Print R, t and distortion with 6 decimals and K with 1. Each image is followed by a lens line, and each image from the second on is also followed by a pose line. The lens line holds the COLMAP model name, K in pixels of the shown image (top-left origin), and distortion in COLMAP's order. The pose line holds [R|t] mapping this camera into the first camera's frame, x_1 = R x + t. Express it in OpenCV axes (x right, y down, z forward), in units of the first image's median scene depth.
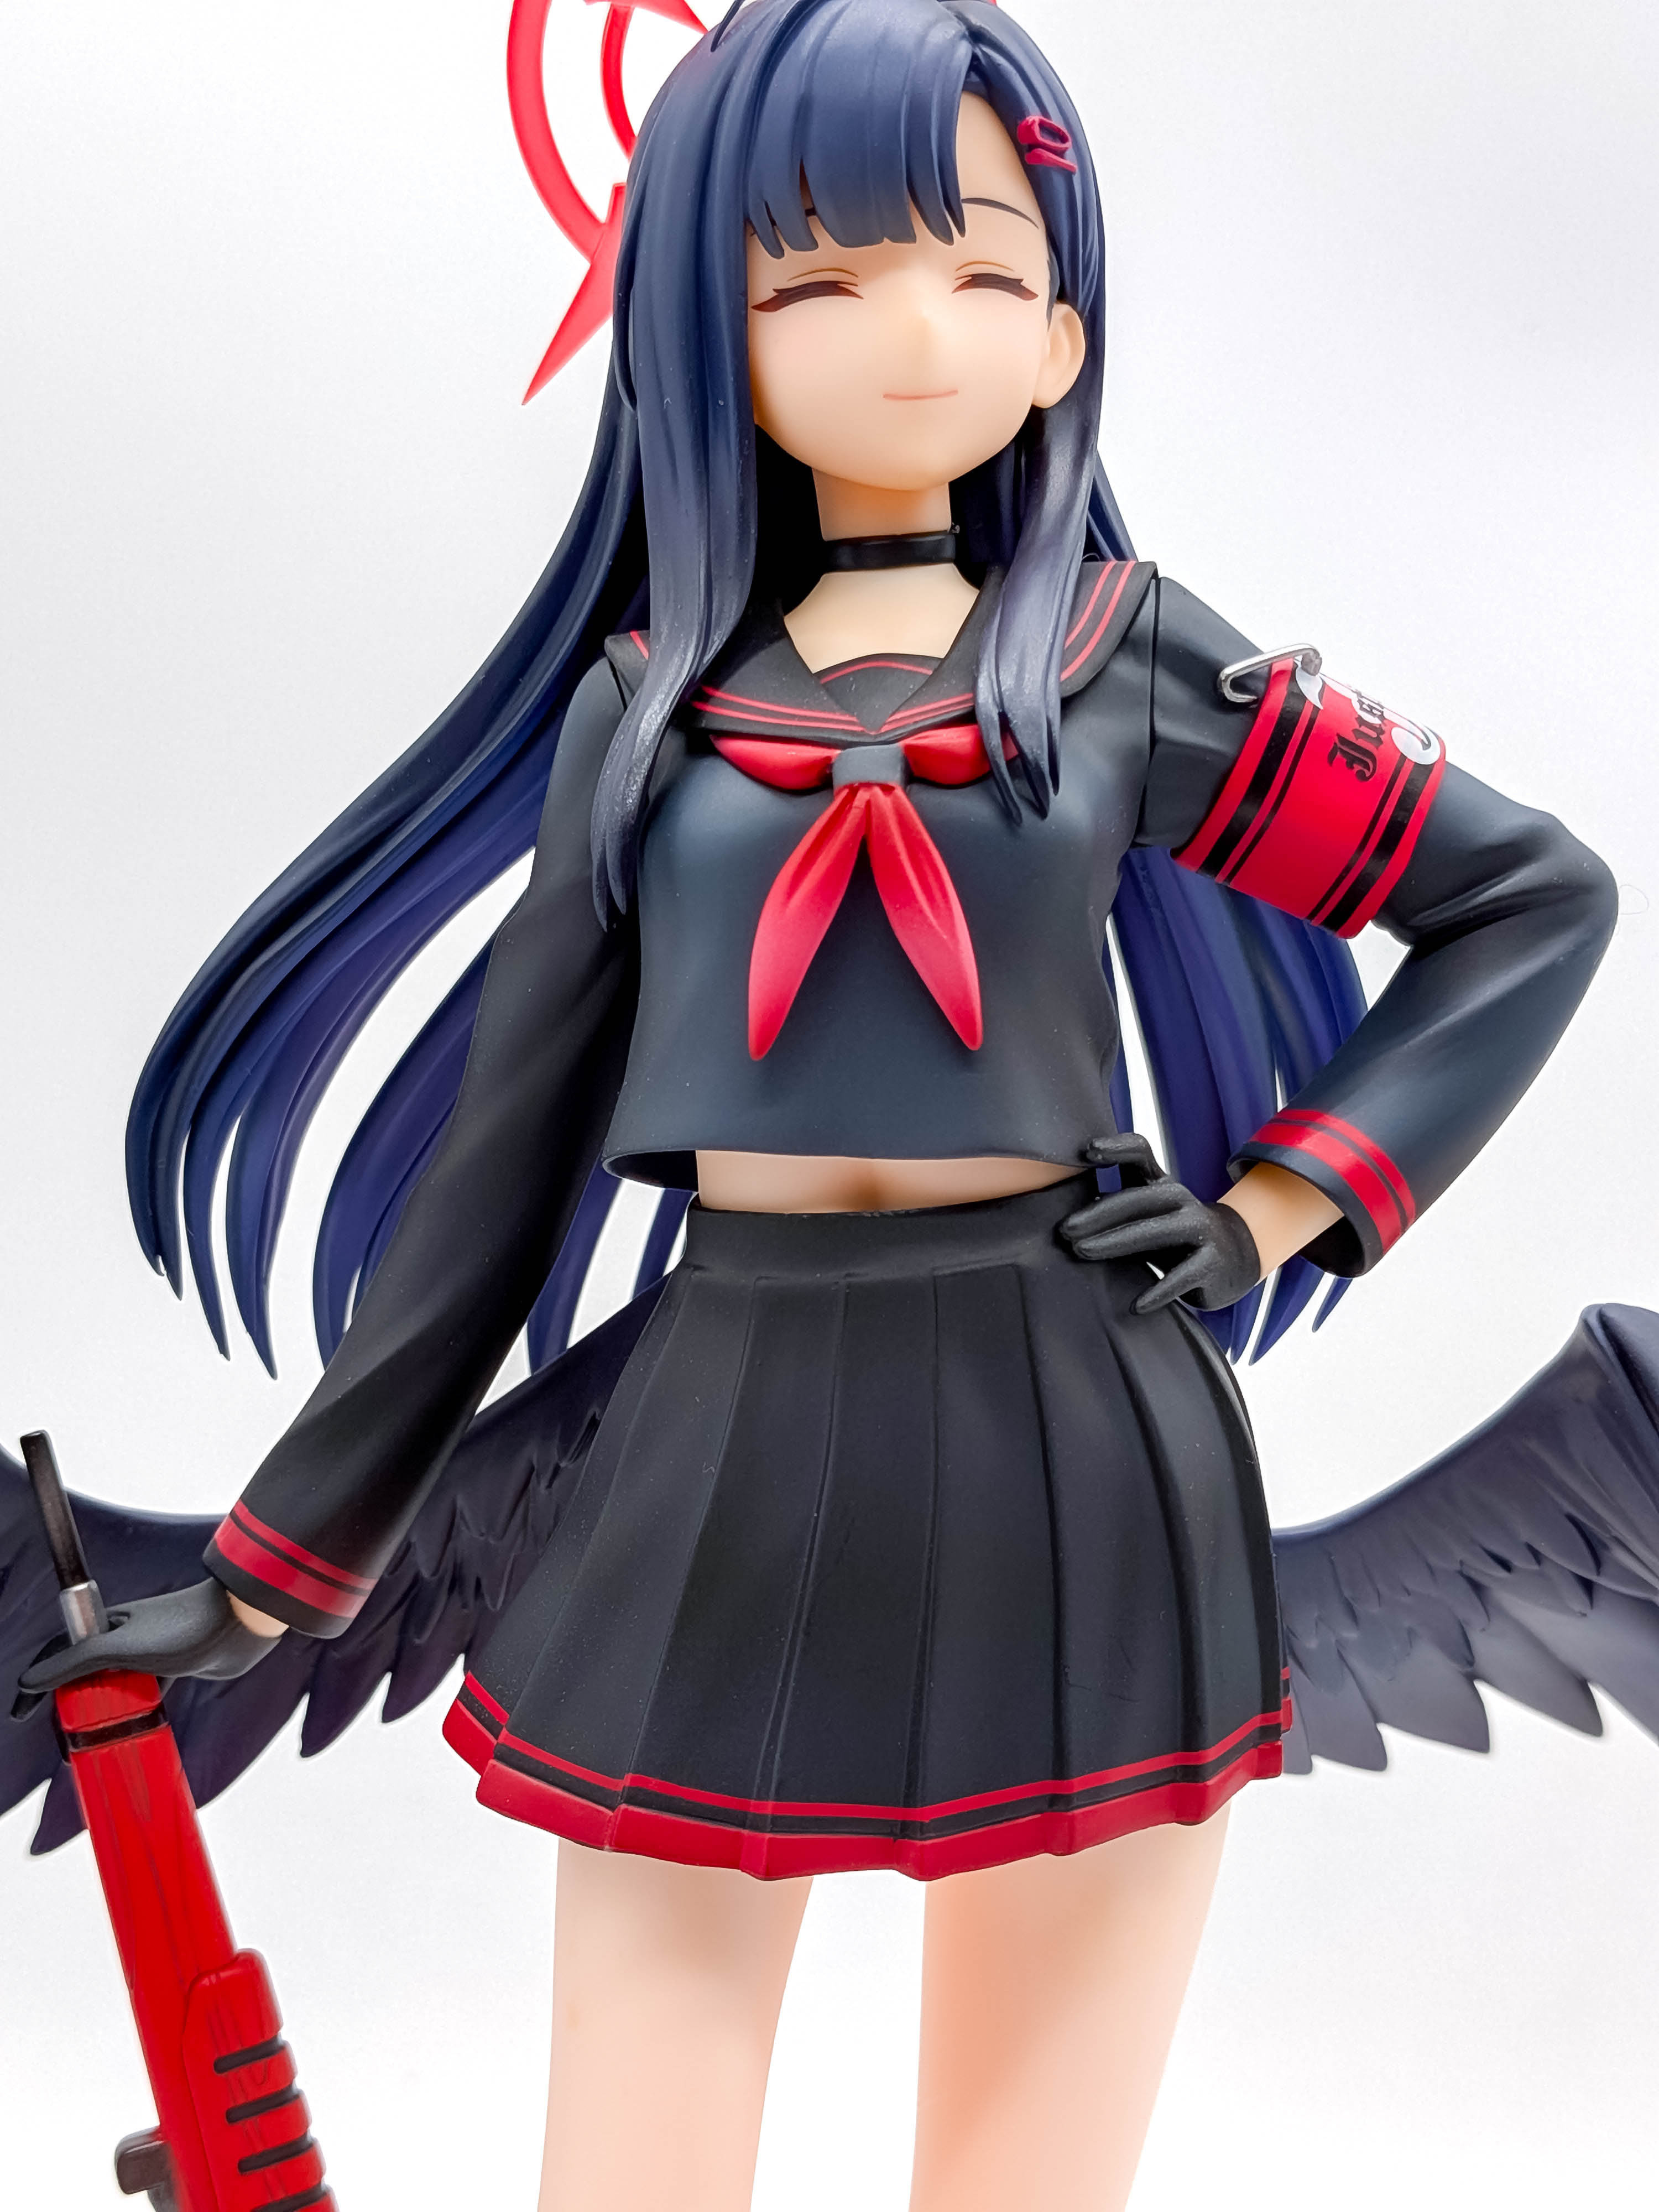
lens RADIAL K [[3287.8, 0, 830.6], [0, 3287.8, 1125.2], [0, 0, 1]] dist [0.082795, 0.000000]
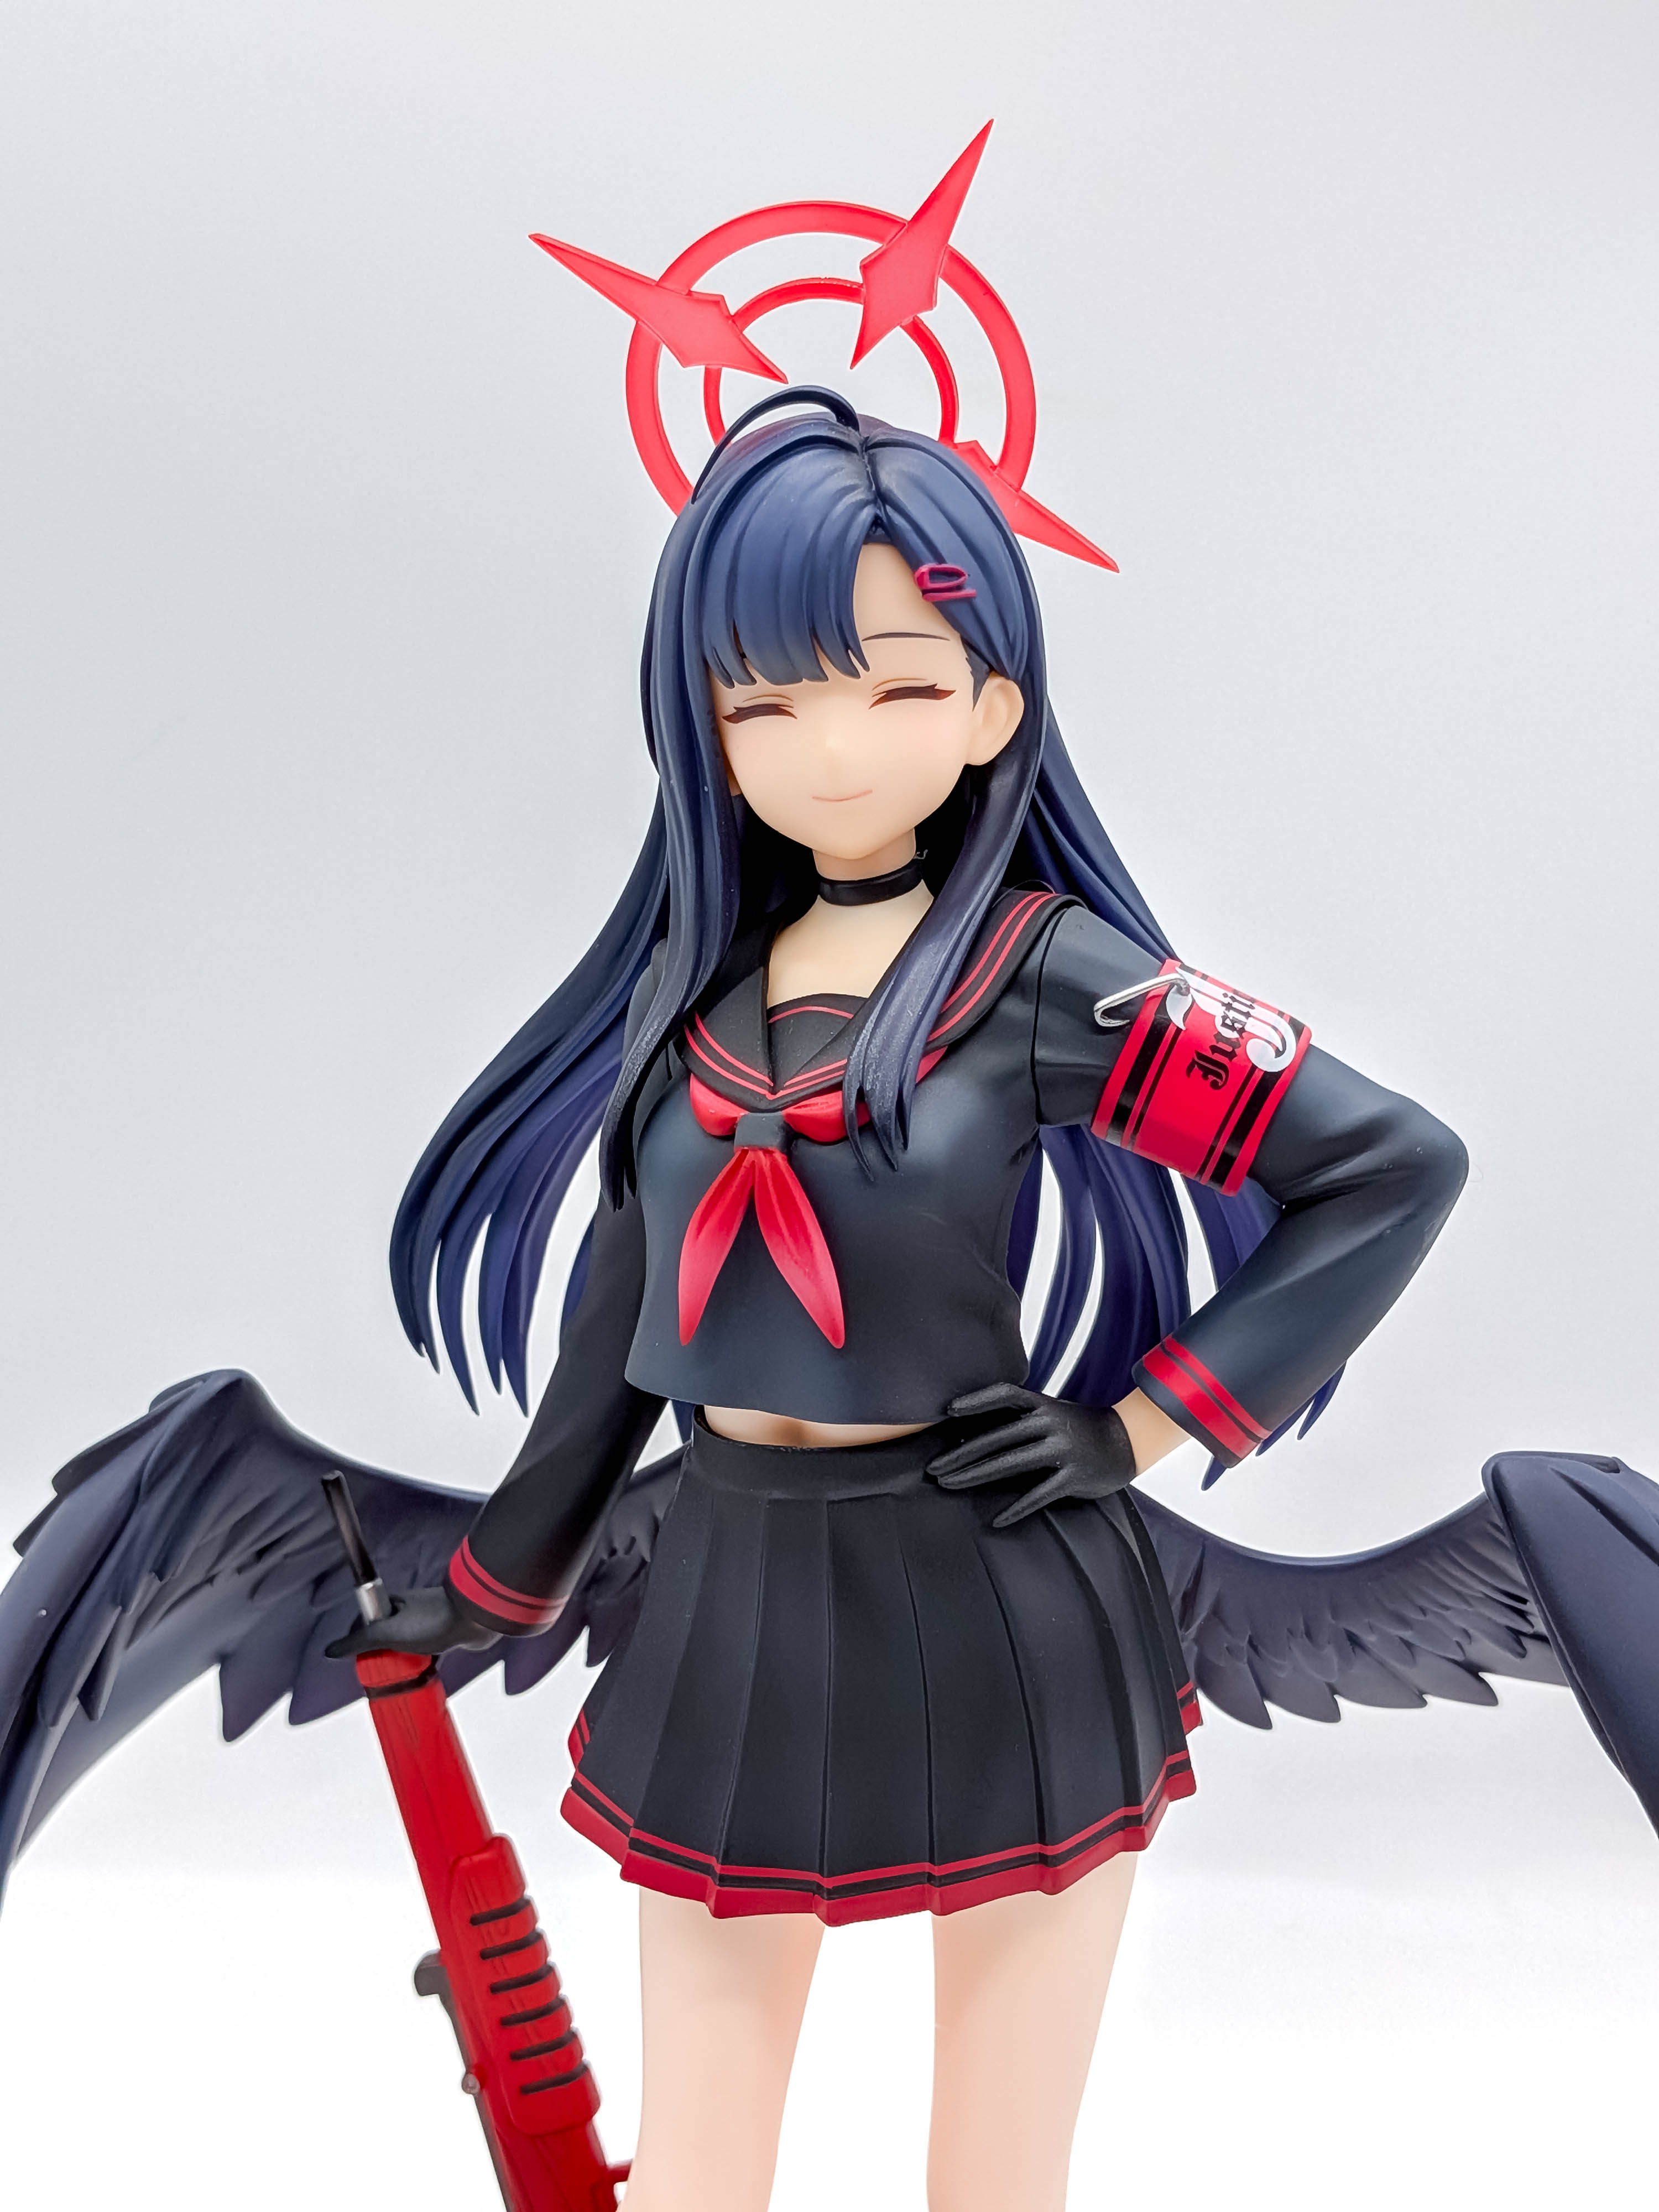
lens RADIAL K [[3287.8, 0, 842.6], [0, 3287.8, 1096.7], [0, 0, 1]] dist [0.082795, 0.000000]
pose [[0.939762, 0.038367, -0.339669, 0.446252], [0.036559, 0.976700, 0.211470, -0.365190], [0.339869, -0.211150, 0.916463, -0.166009]]
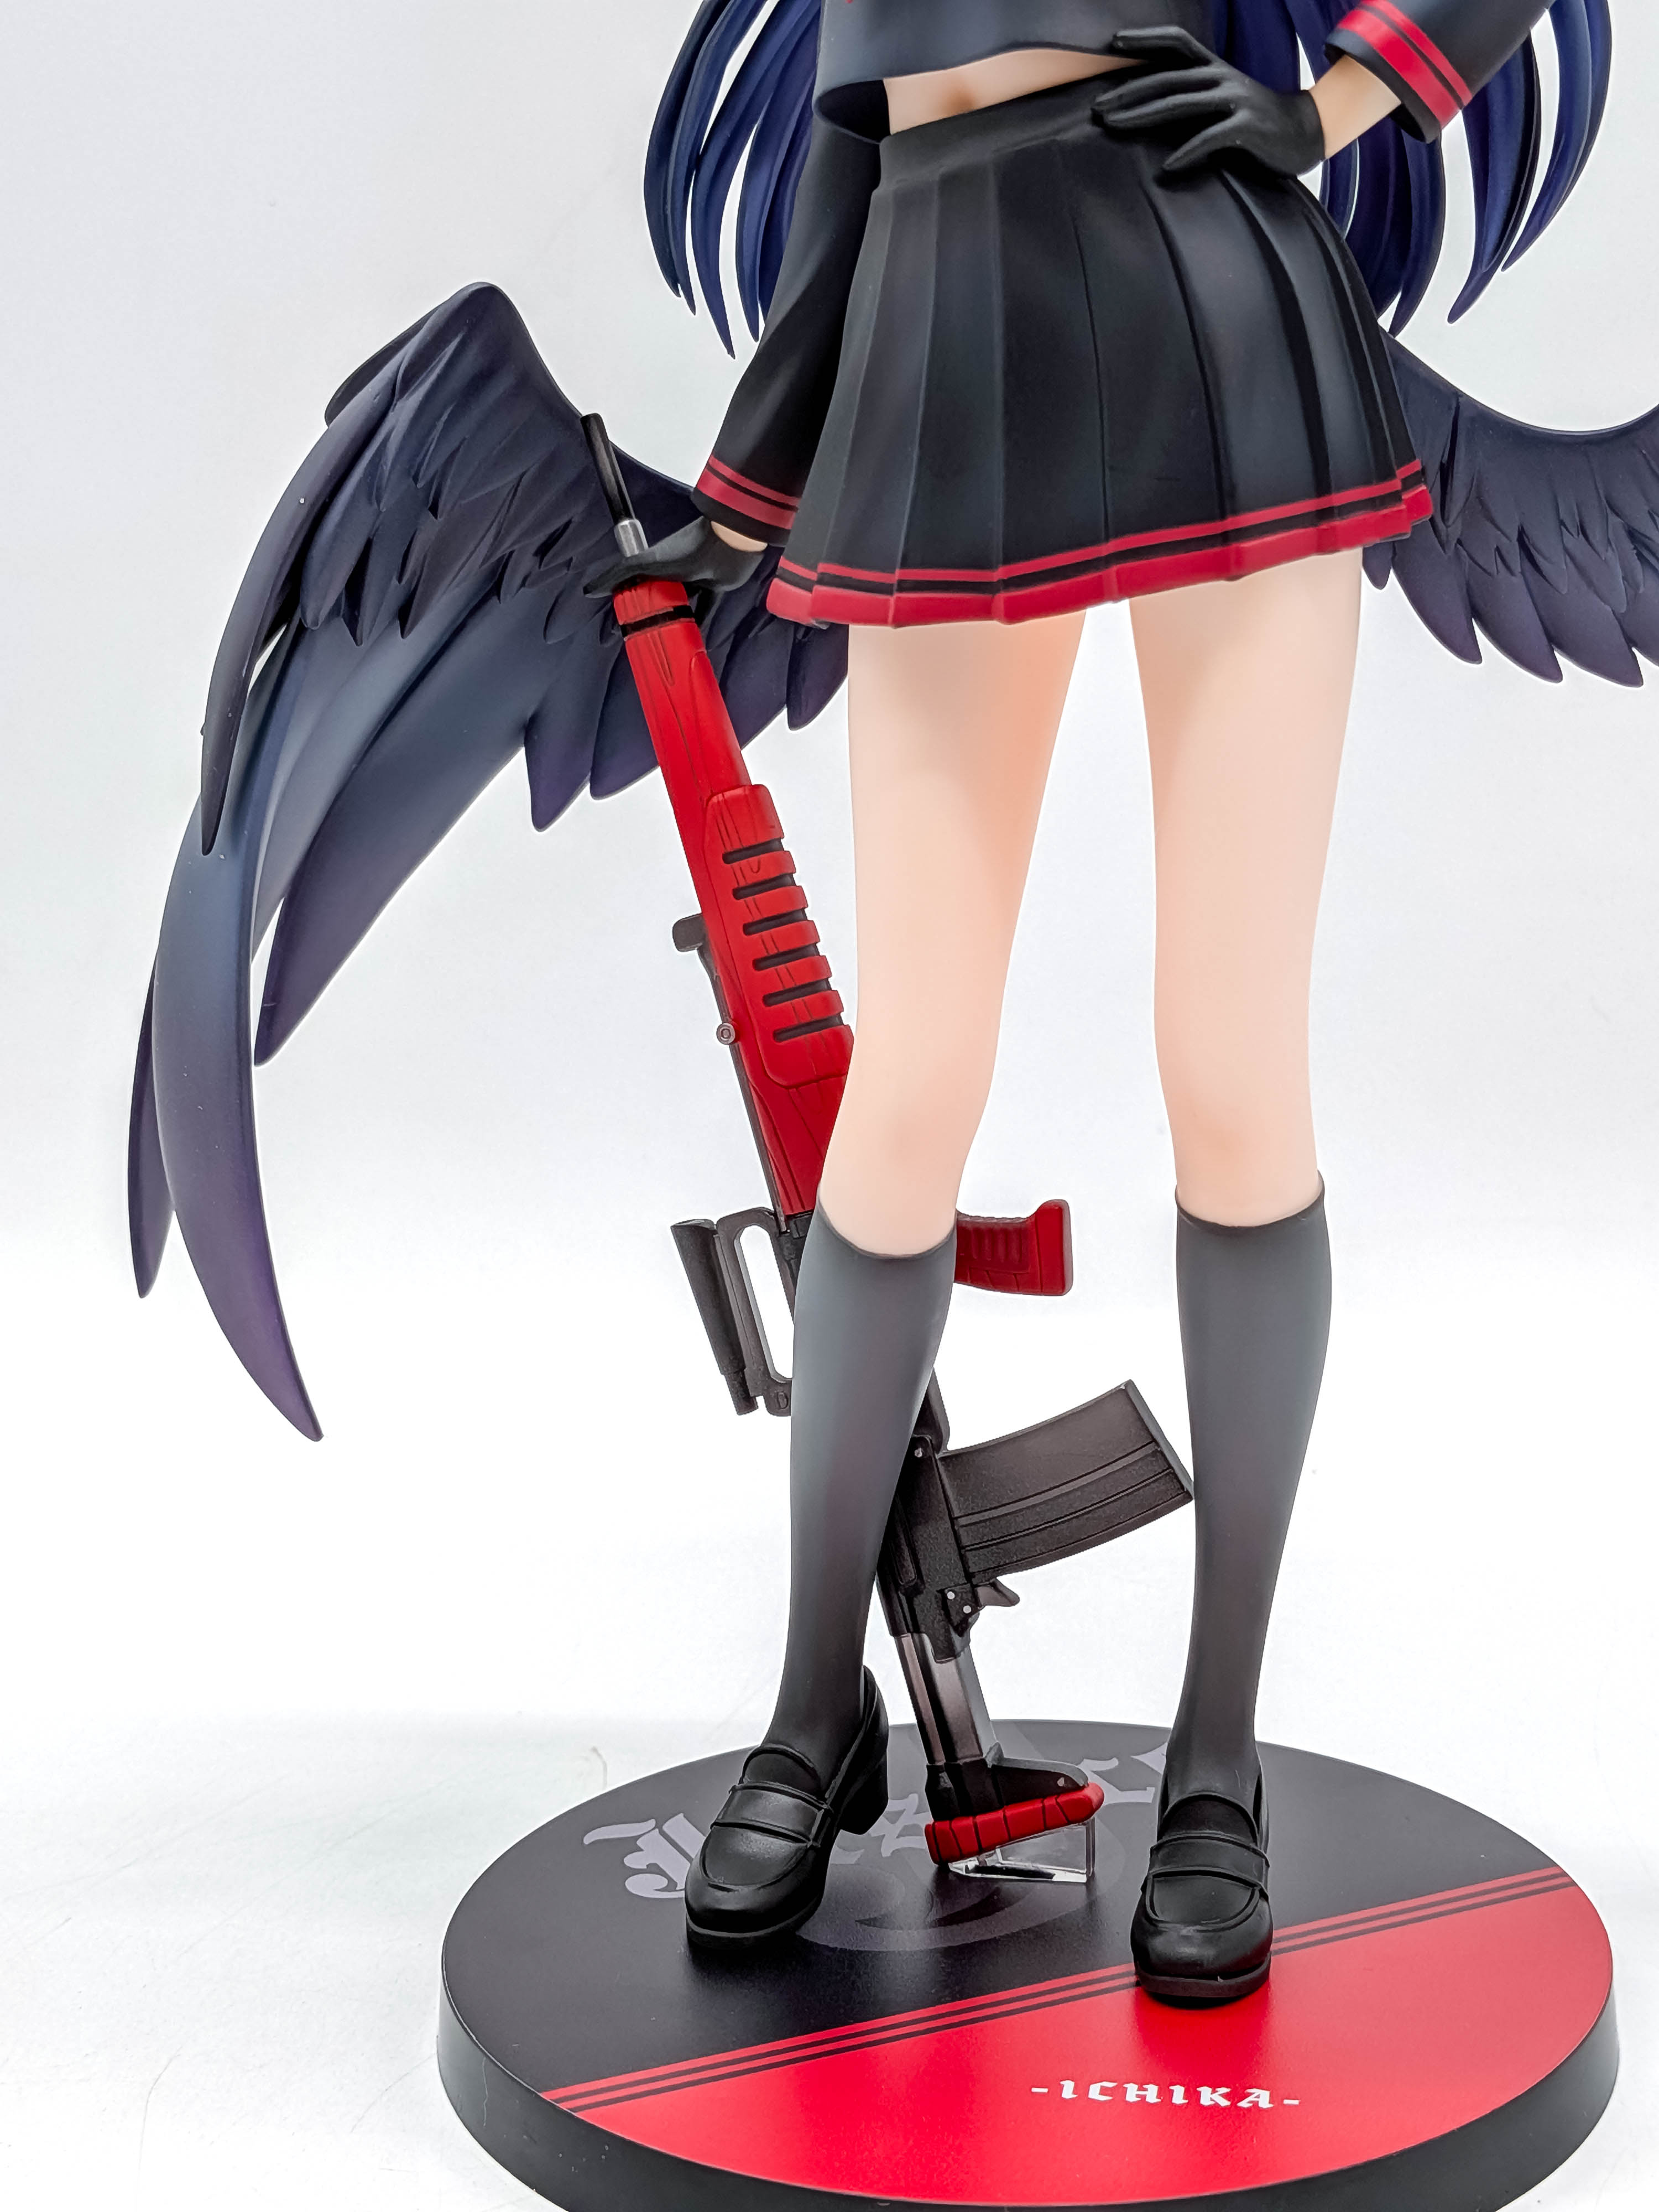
lens RADIAL K [[3287.8, 0, 854.9], [0, 3287.8, 1064.1], [0, 0, 1]] dist [0.082795, 0.000000]
pose [[0.850322, -0.006607, -0.526222, 0.619892], [0.070191, 0.992411, 0.100962, 0.246063], [0.521561, -0.122786, 0.844332, -0.160994]]
